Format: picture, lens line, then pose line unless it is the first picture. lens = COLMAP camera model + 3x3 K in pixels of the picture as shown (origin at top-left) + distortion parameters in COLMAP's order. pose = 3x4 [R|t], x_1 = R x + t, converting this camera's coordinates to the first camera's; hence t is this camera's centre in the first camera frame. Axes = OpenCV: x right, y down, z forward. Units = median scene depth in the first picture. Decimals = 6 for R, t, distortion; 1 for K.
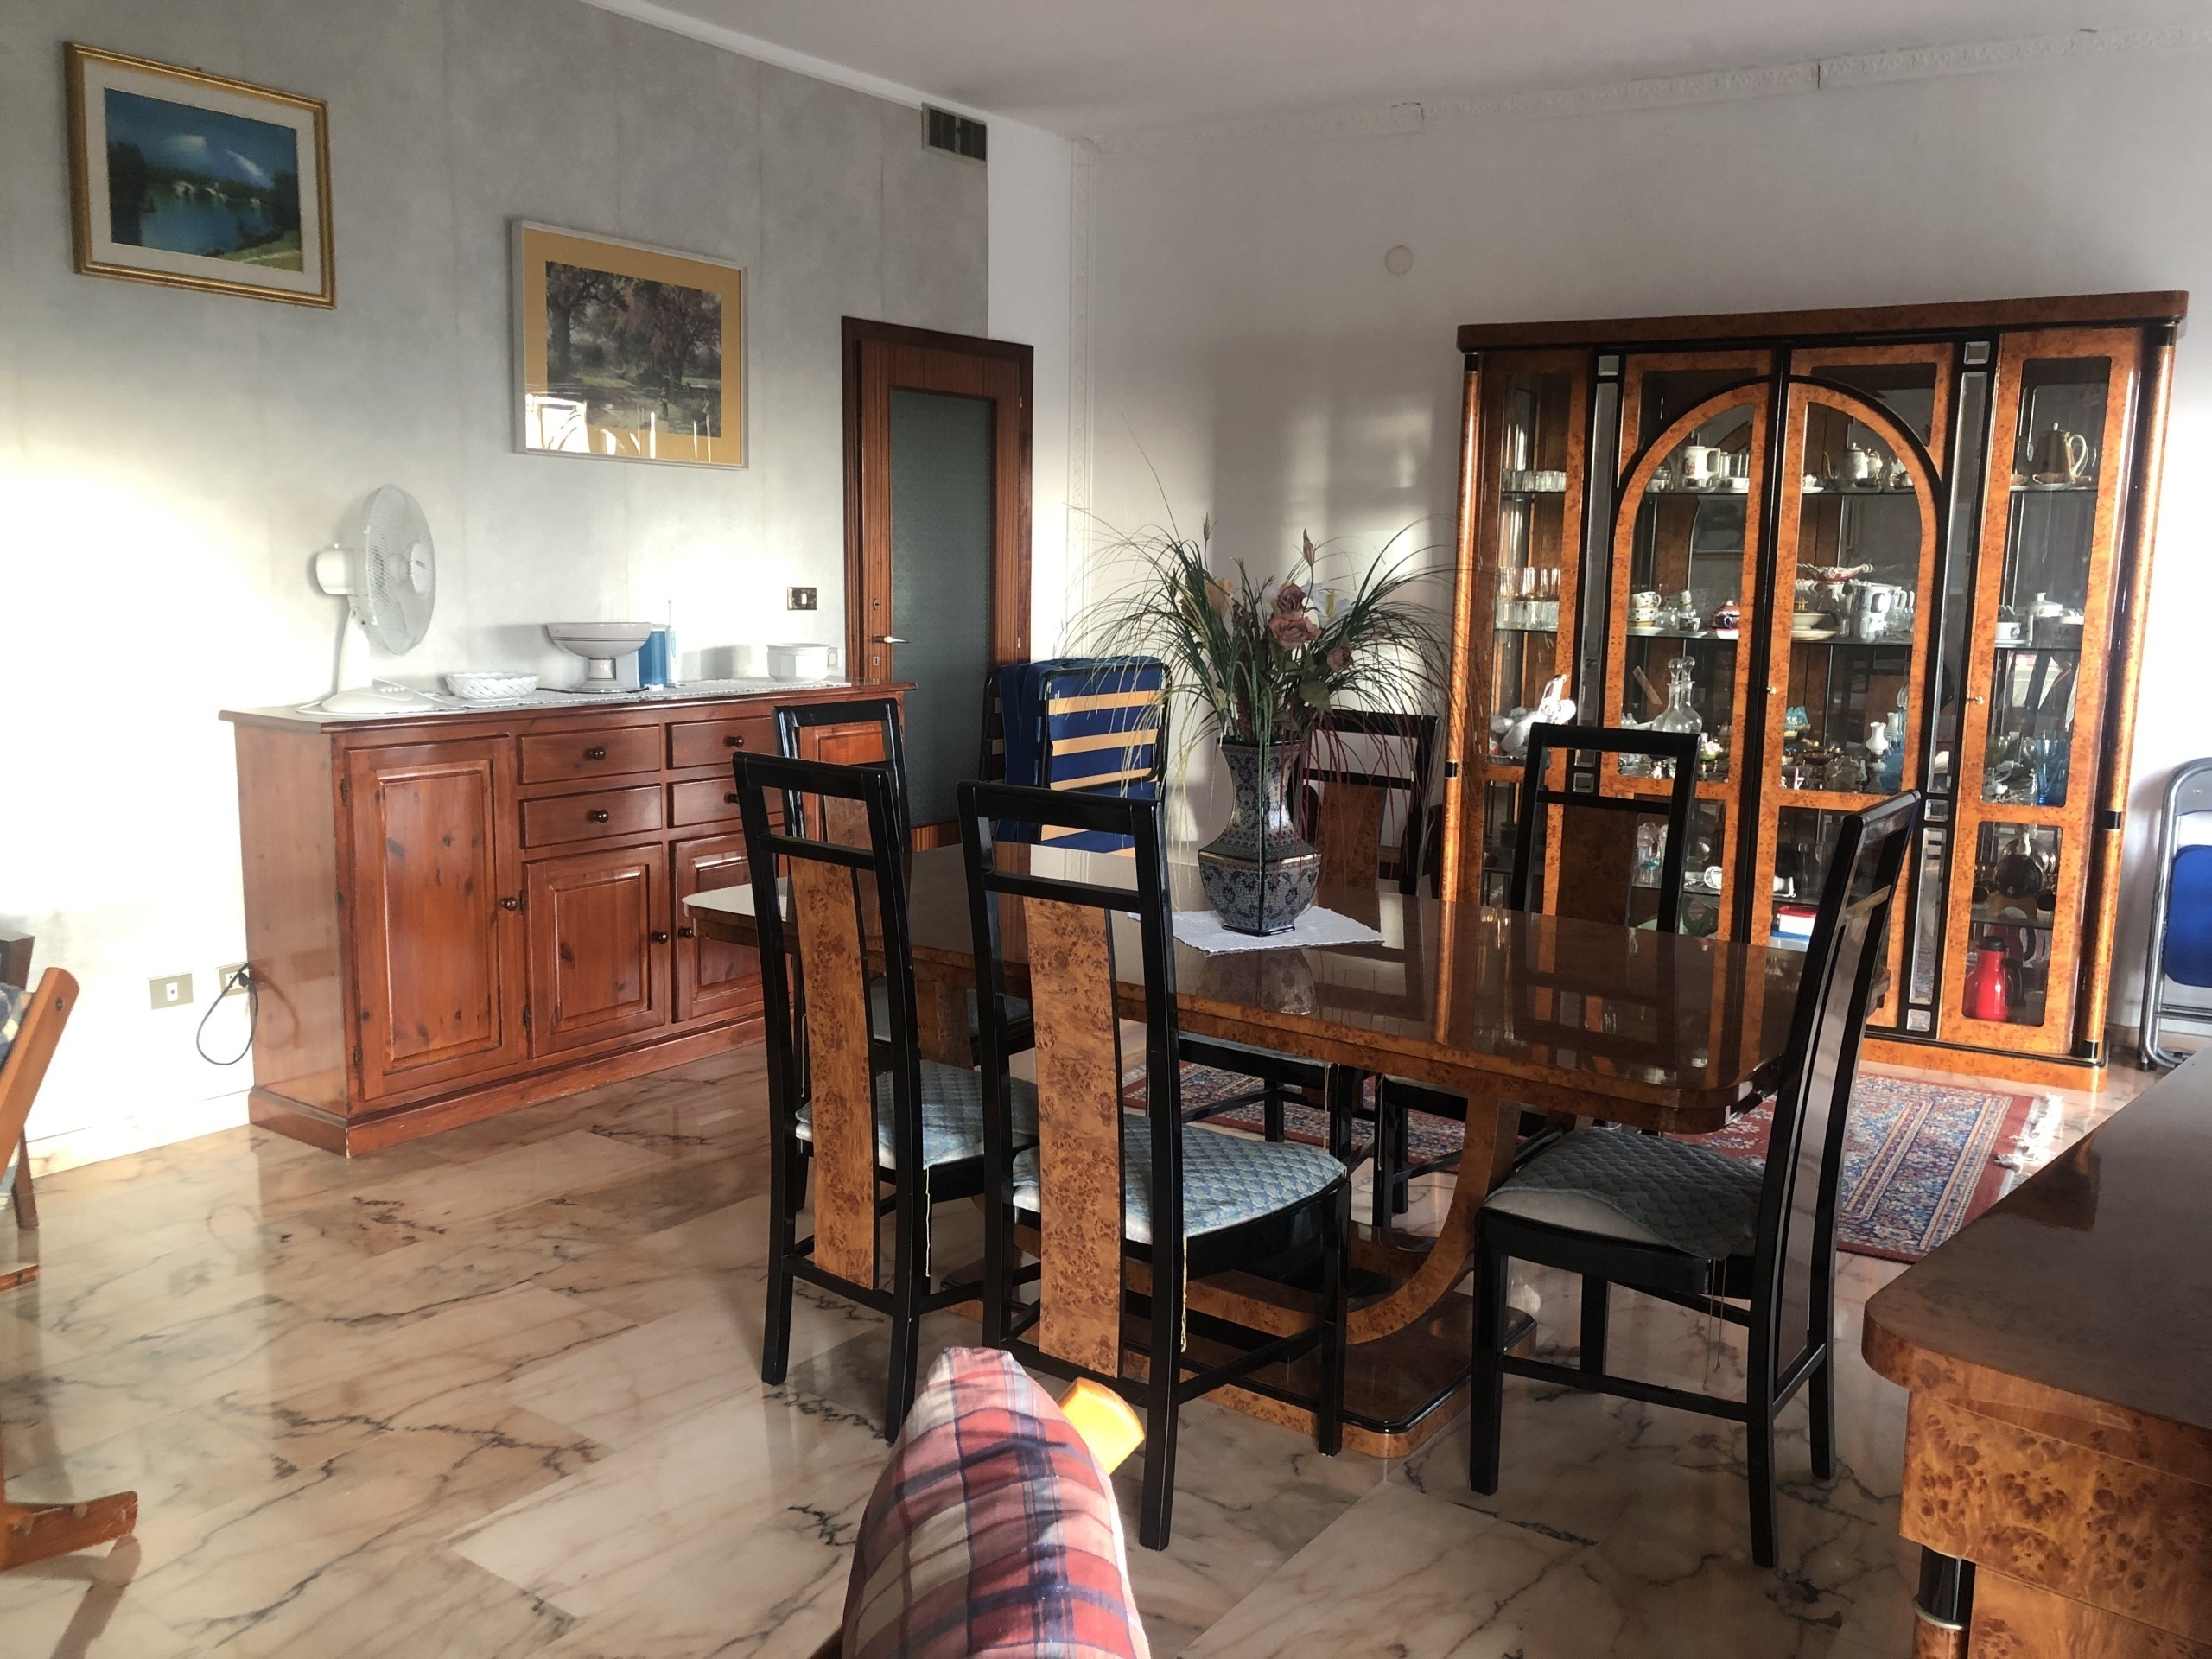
lens RADIAL K [[1807.4, 0, 1118.3], [0, 1807.4, 810.8], [0, 0, 1]] dist [0.048603, -0.055481]
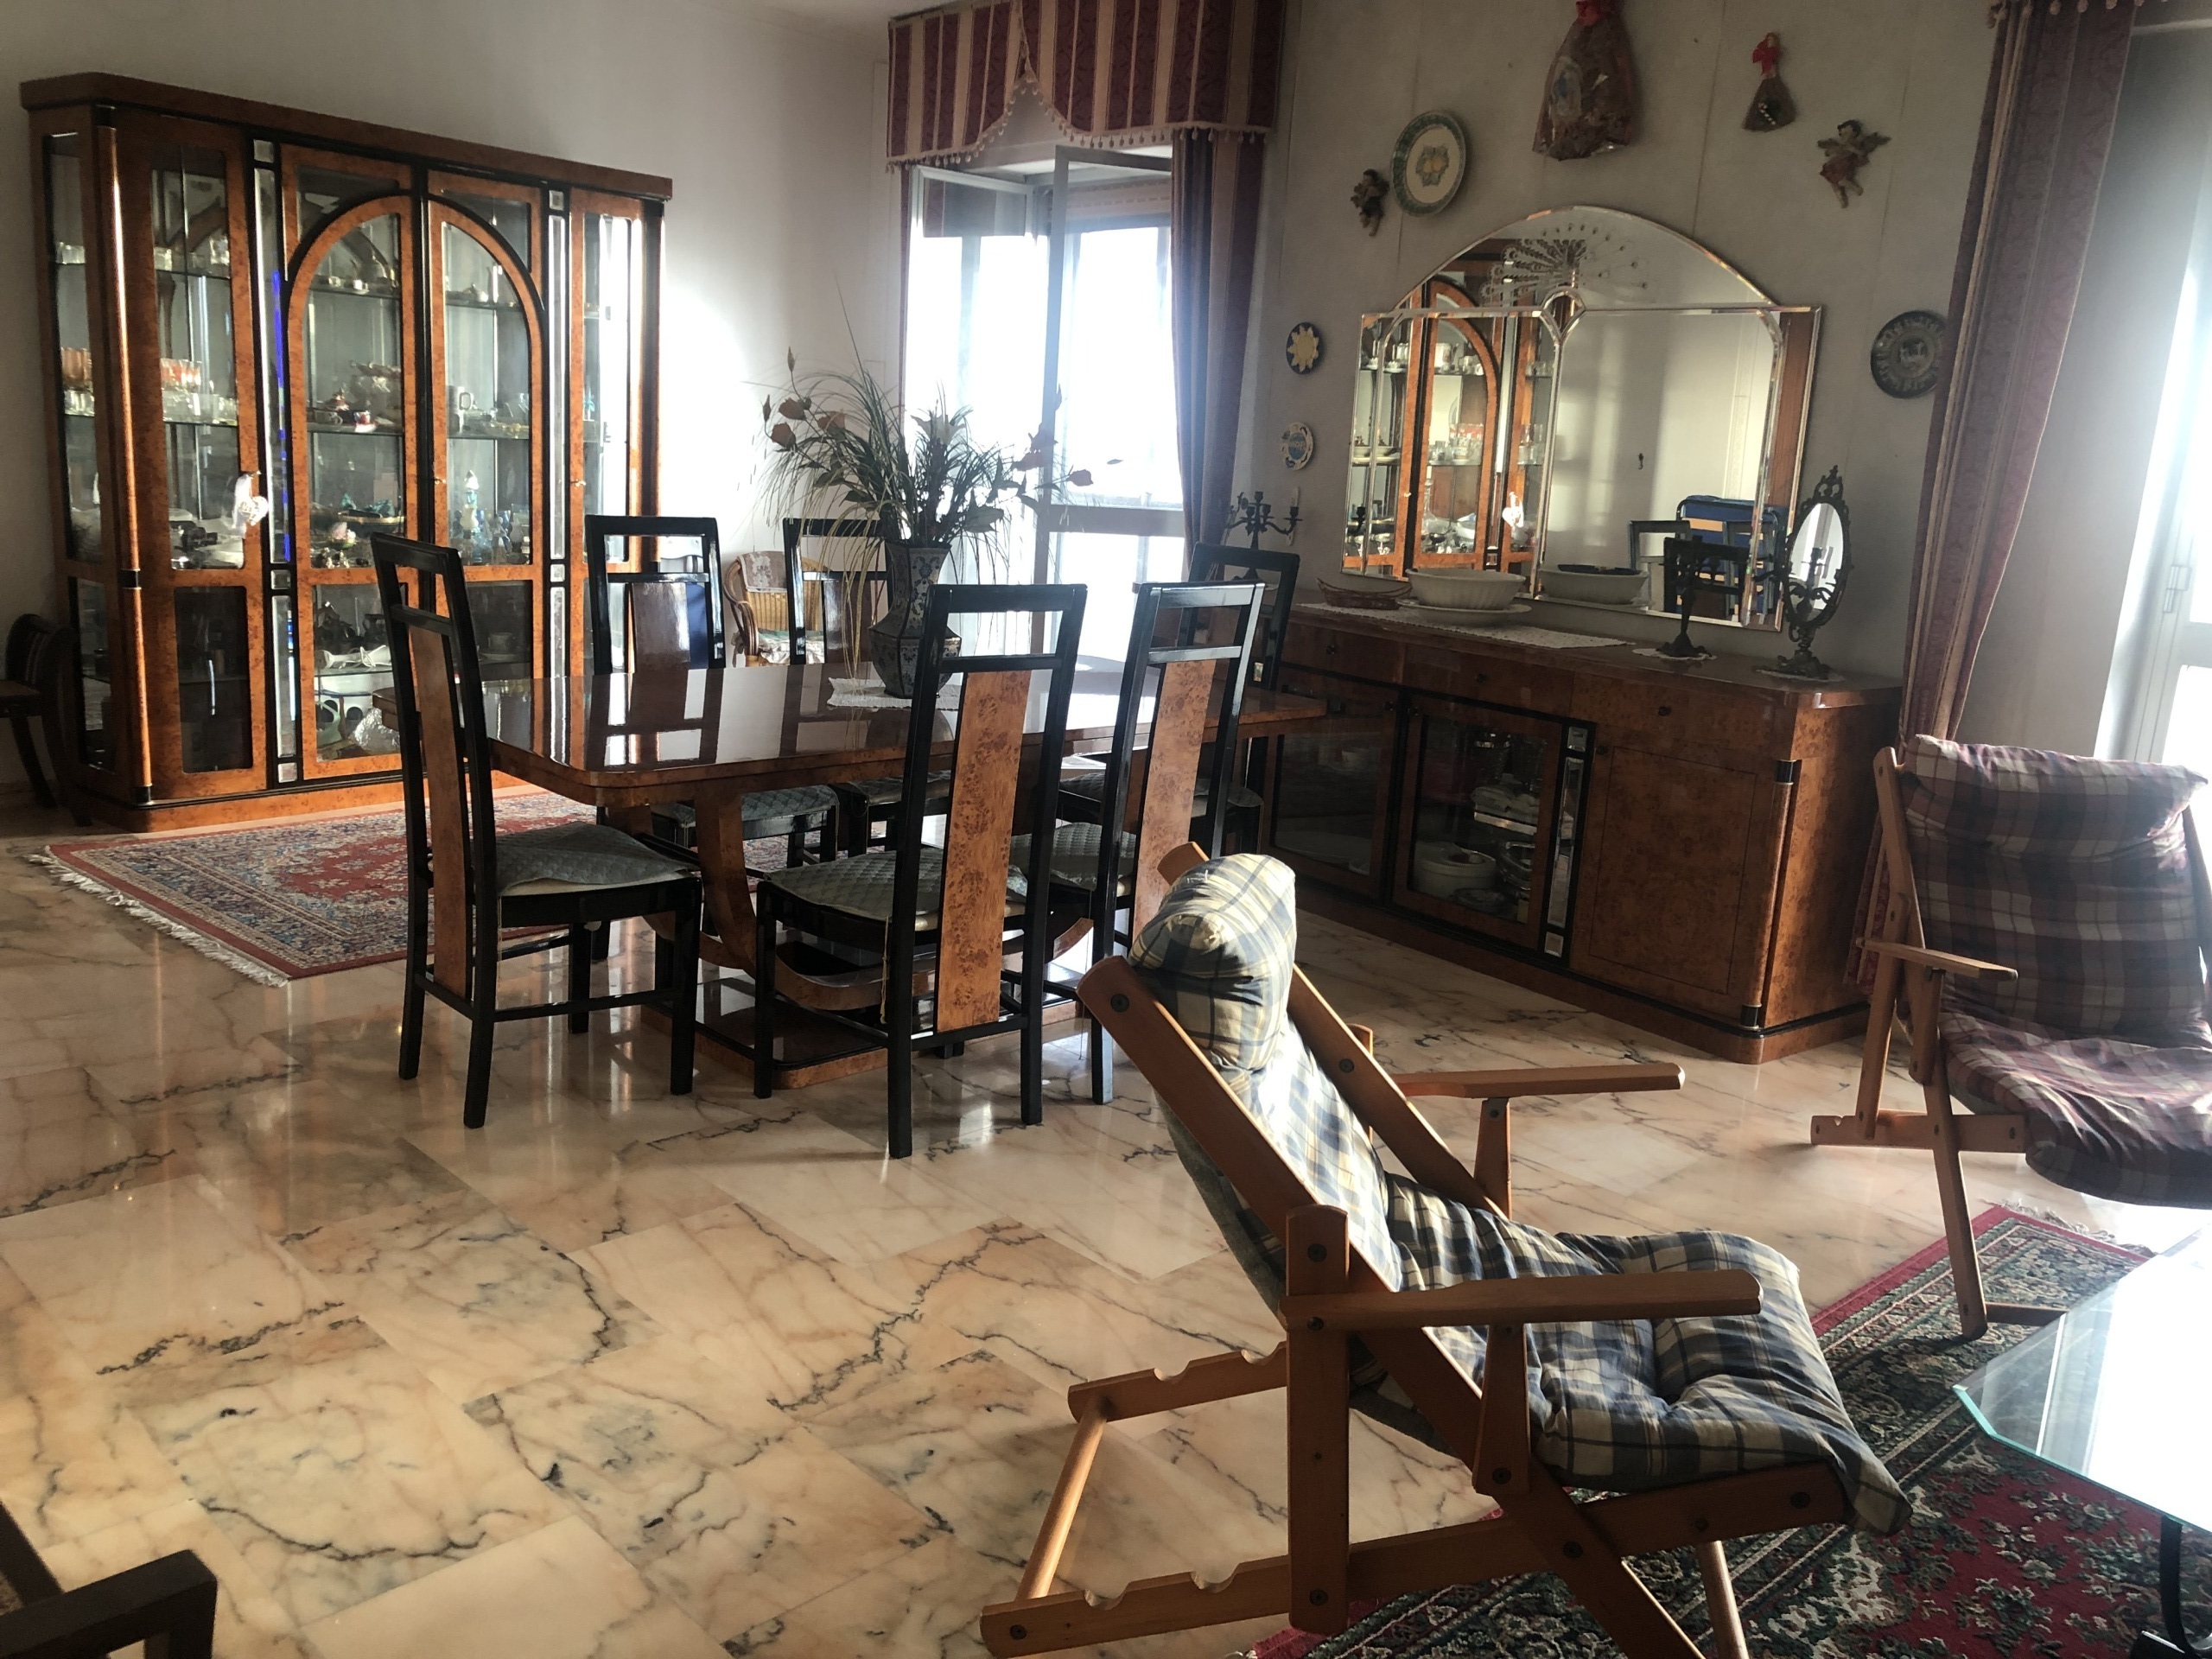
lens RADIAL K [[1783.1, 0, 1112.4], [0, 1783.1, 809.9], [0, 0, 1]] dist [0.023636, -0.011789]
pose [[0.168962, -0.214177, 0.962071, -1.013696], [0.076616, 0.976005, 0.203824, -0.089445], [-0.982640, 0.039272, 0.181317, 0.580756]]
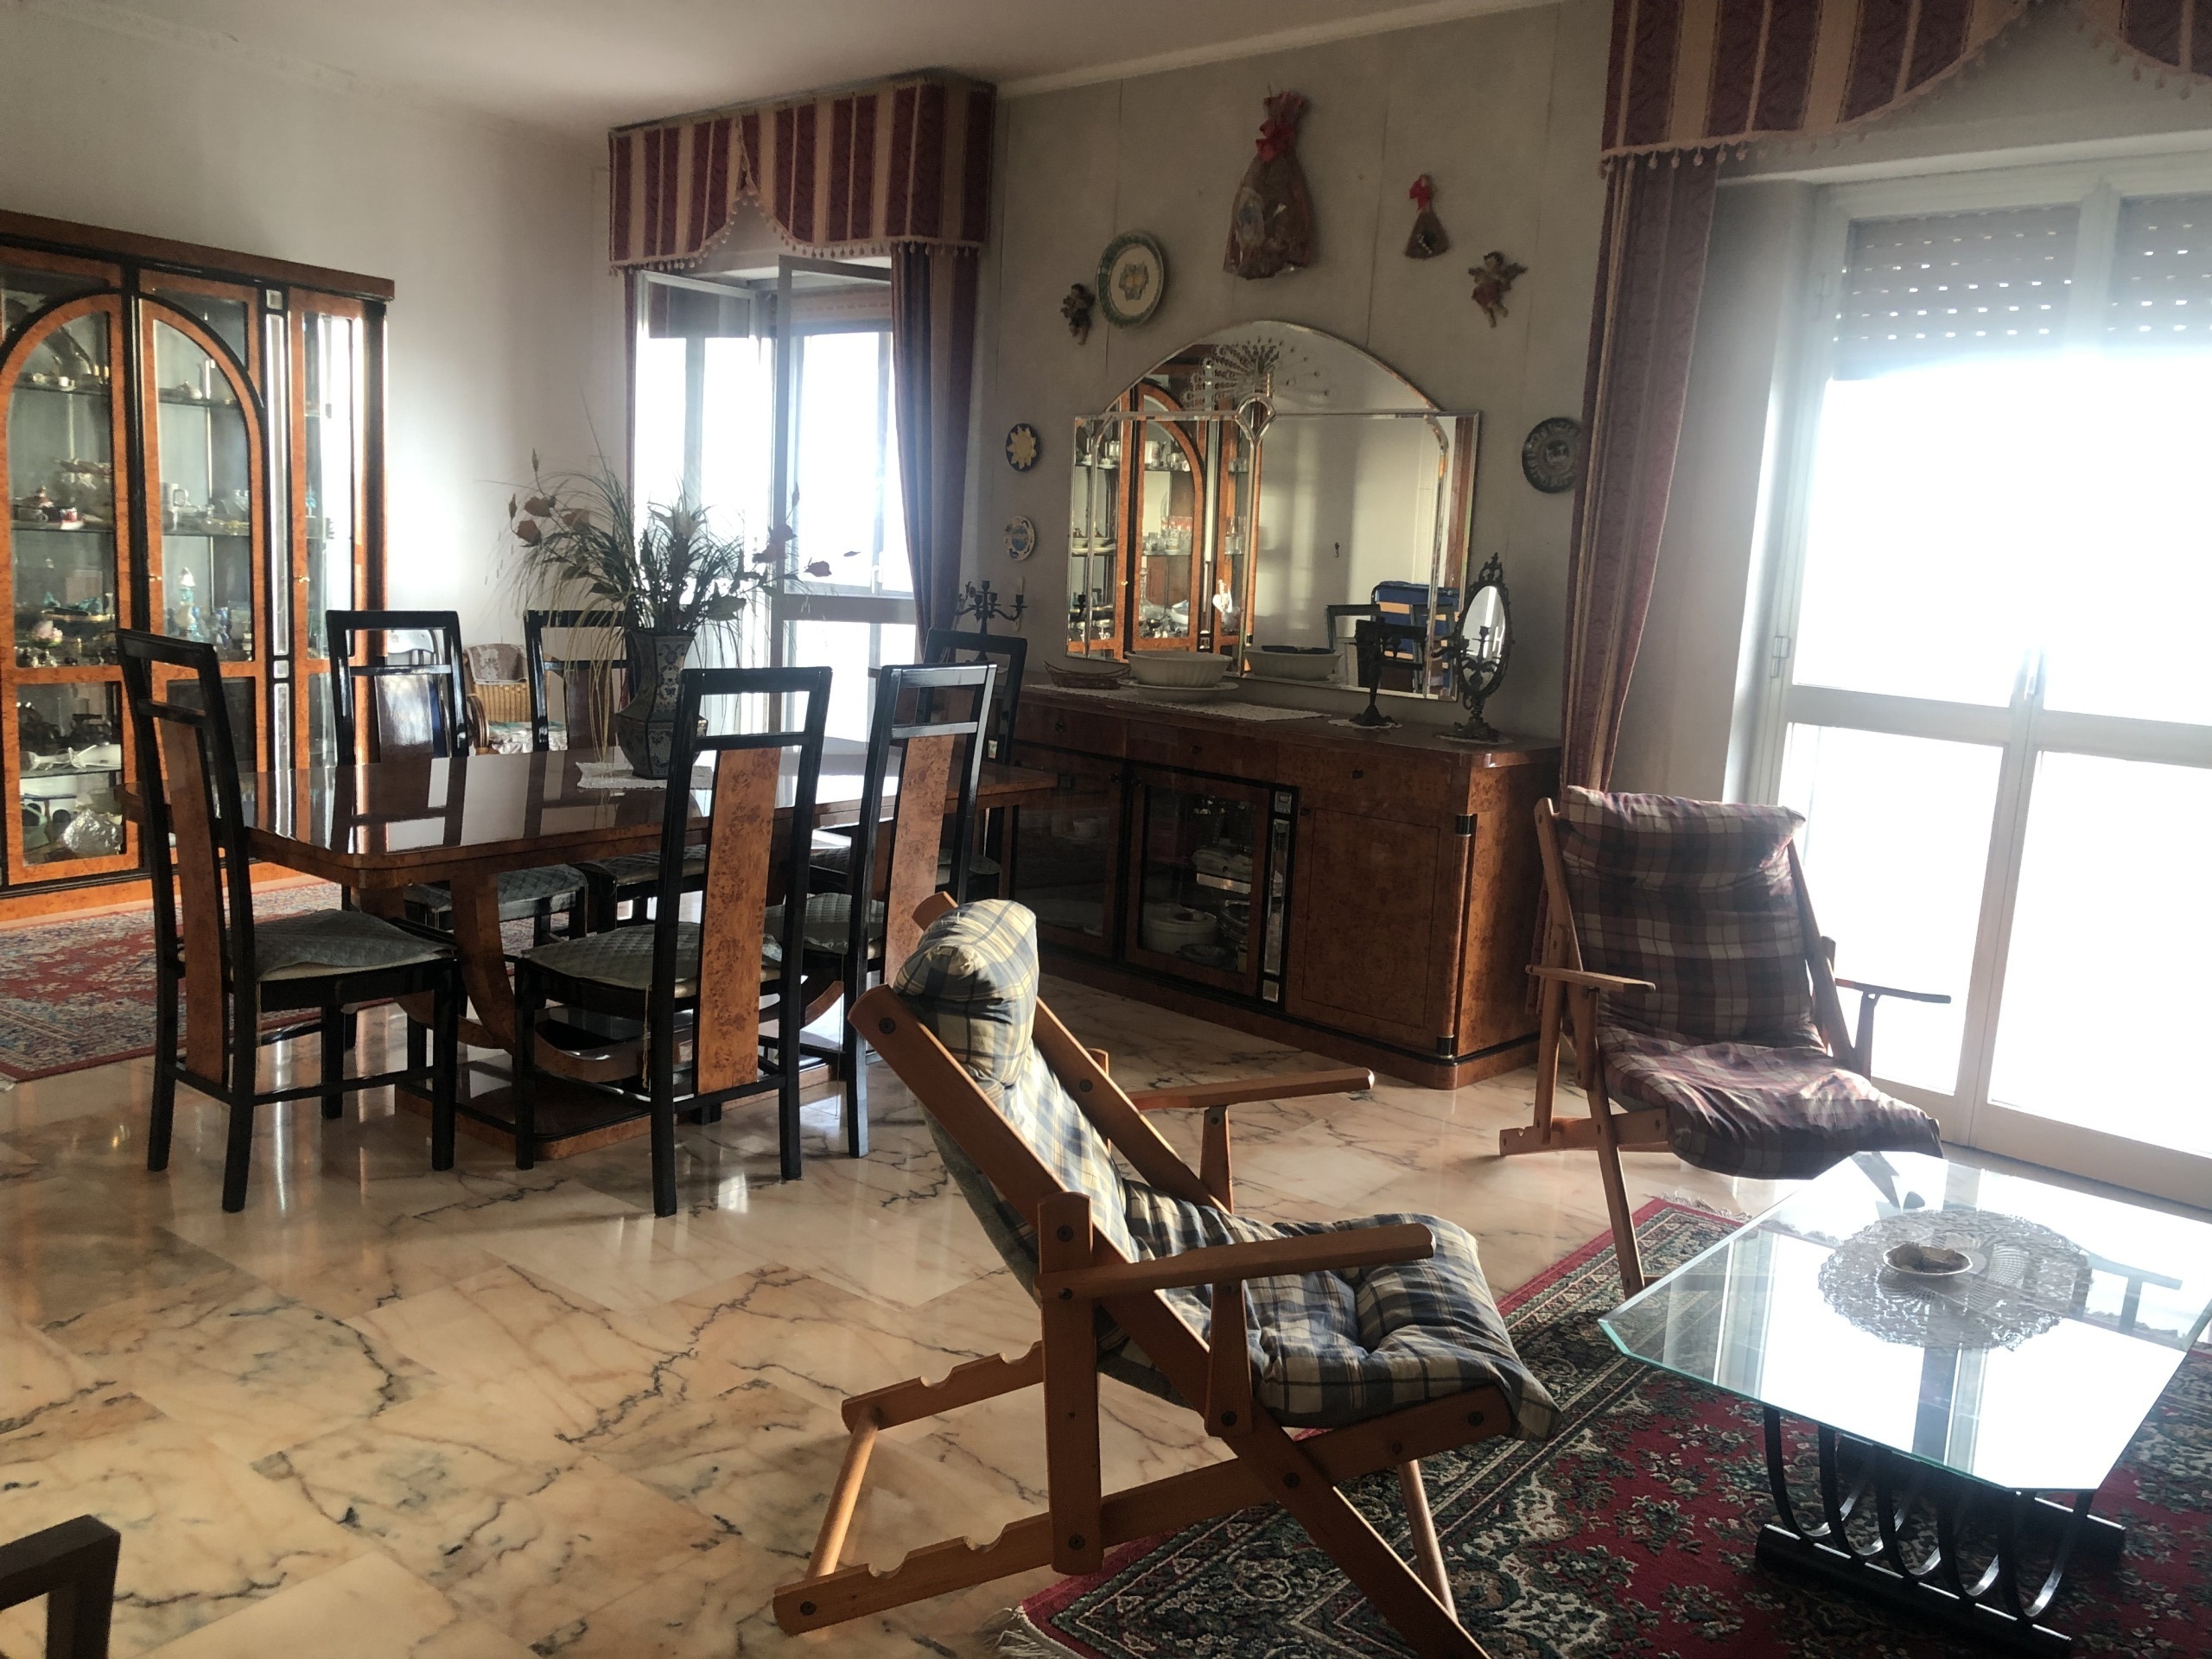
lens RADIAL K [[1807.4, 0, 1118.3], [0, 1807.4, 810.8], [0, 0, 1]] dist [0.048603, -0.055481]
pose [[0.012998, -0.168263, 0.985656, -1.111733], [0.081427, 0.982644, 0.166675, -0.093166], [-0.996595, 0.078092, 0.026474, 0.576362]]
